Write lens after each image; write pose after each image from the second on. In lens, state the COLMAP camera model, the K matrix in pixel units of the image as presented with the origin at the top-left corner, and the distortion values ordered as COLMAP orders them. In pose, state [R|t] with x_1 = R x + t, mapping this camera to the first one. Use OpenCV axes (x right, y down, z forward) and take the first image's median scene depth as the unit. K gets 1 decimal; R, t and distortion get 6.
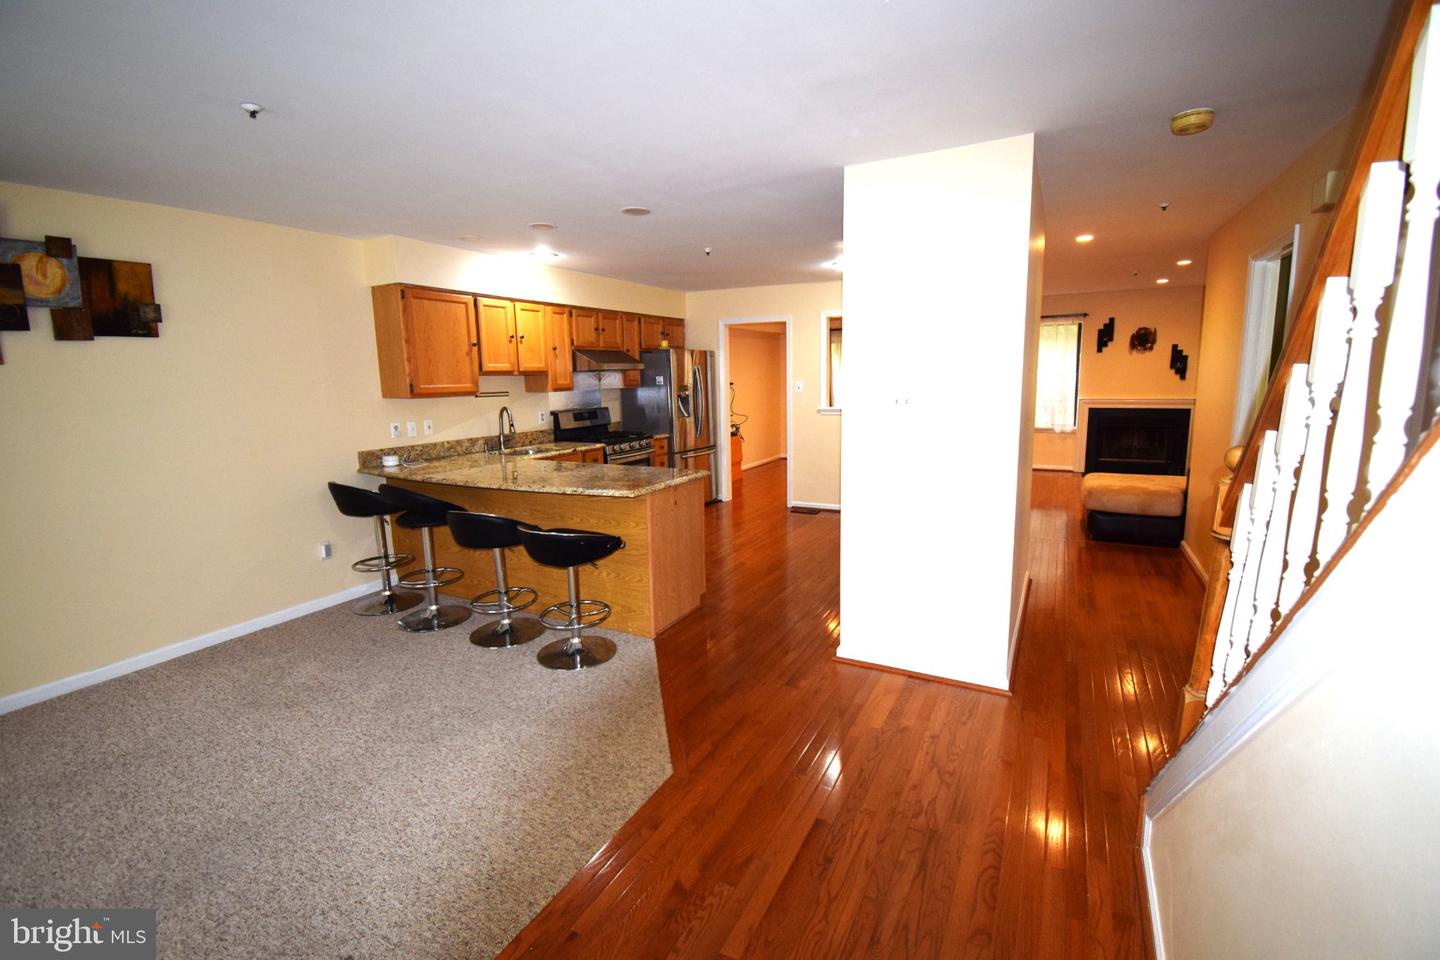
lens RADIAL K [[634.9, 0, 720.4], [0, 634.9, 473.4], [0, 0, 1]] dist [0.023892, -0.029451]
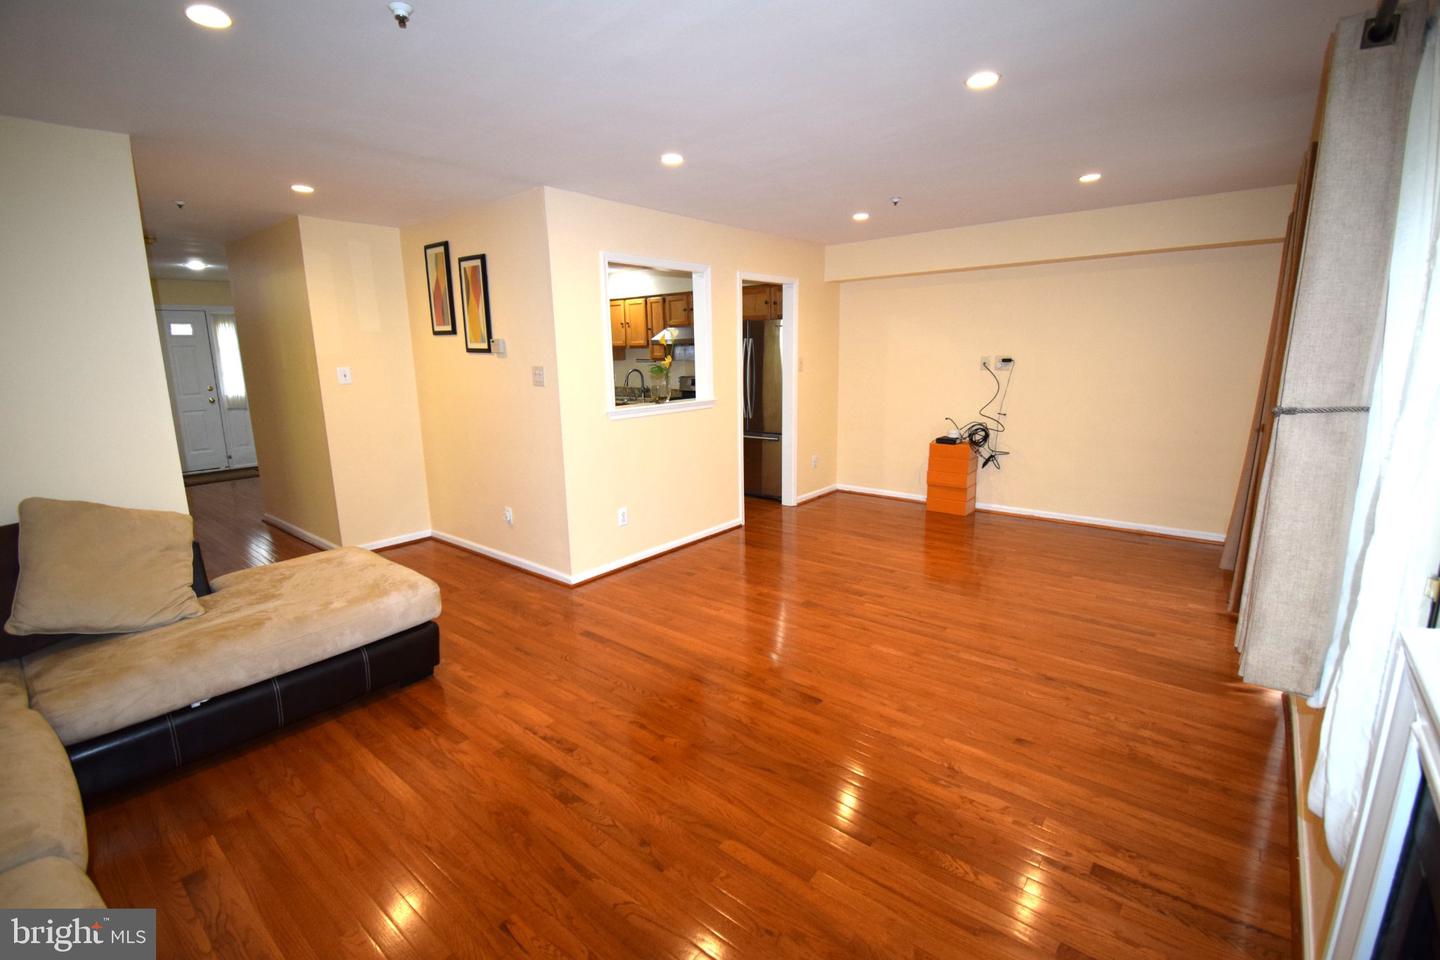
lens RADIAL K [[634.9, 0, 720.4], [0, 634.9, 473.4], [0, 0, 1]] dist [0.023892, -0.029451]
pose [[-0.197562, 0.211284, -0.957250, 1.811154], [-0.130619, 0.962116, 0.239316, -0.407874], [0.971549, 0.172315, -0.162479, 2.370645]]
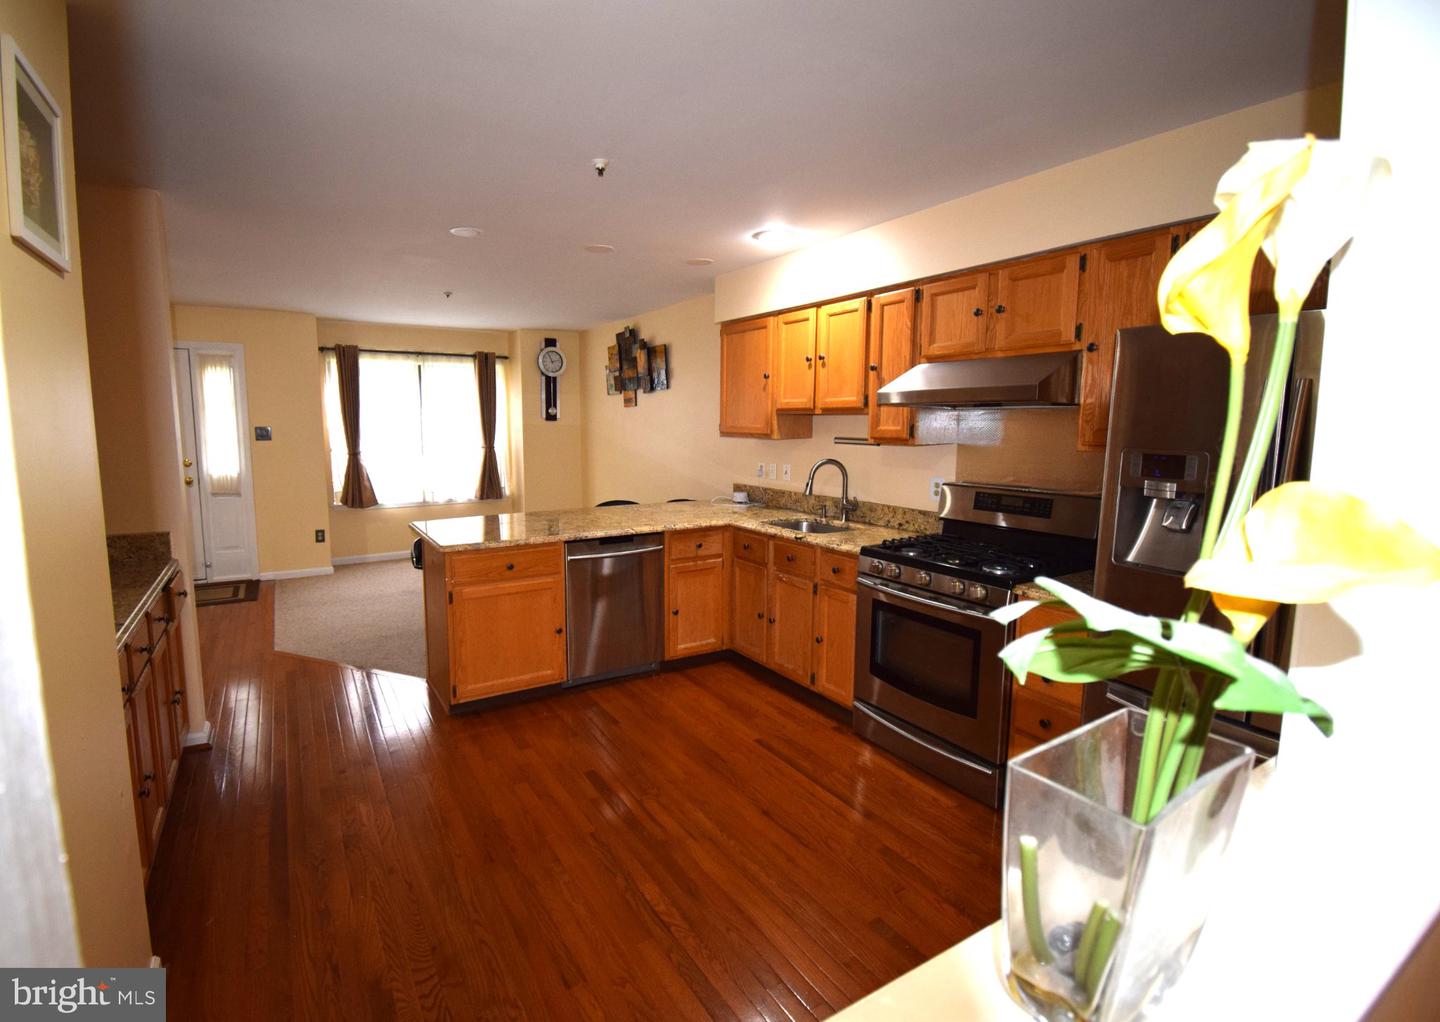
lens RADIAL K [[672.5, 0, 675.4], [0, 672.5, 504.7], [0, 0, 1]] dist [-0.001405, -0.000385]
pose [[-0.523131, 0.125320, -0.842988, 0.602159], [-0.122927, 0.967691, 0.220144, -0.314240], [0.843340, 0.218790, -0.490824, 1.954622]]
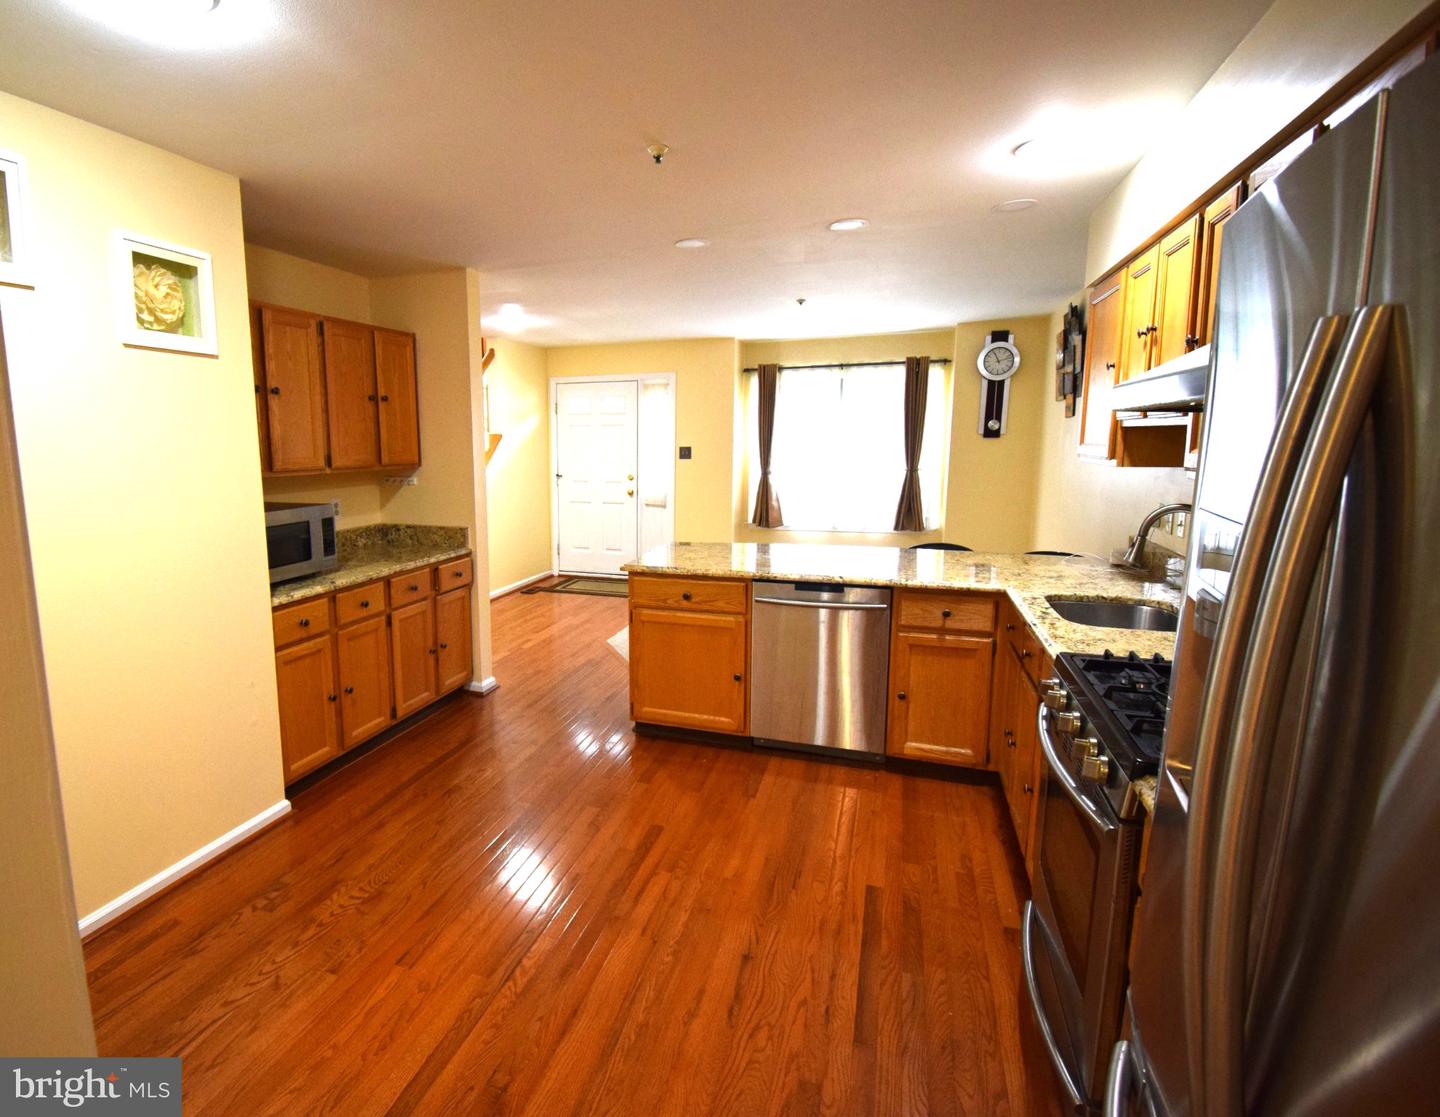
lens RADIAL K [[745.0, 0, 612.3], [0, 745.0, 545.5], [0, 0, 1]] dist [0.016642, -0.000241]
pose [[-0.991395, 0.047475, -0.121994, 0.126722], [0.009536, 0.955635, 0.294399, -0.355144], [0.130558, 0.290702, -0.947864, 2.241430]]
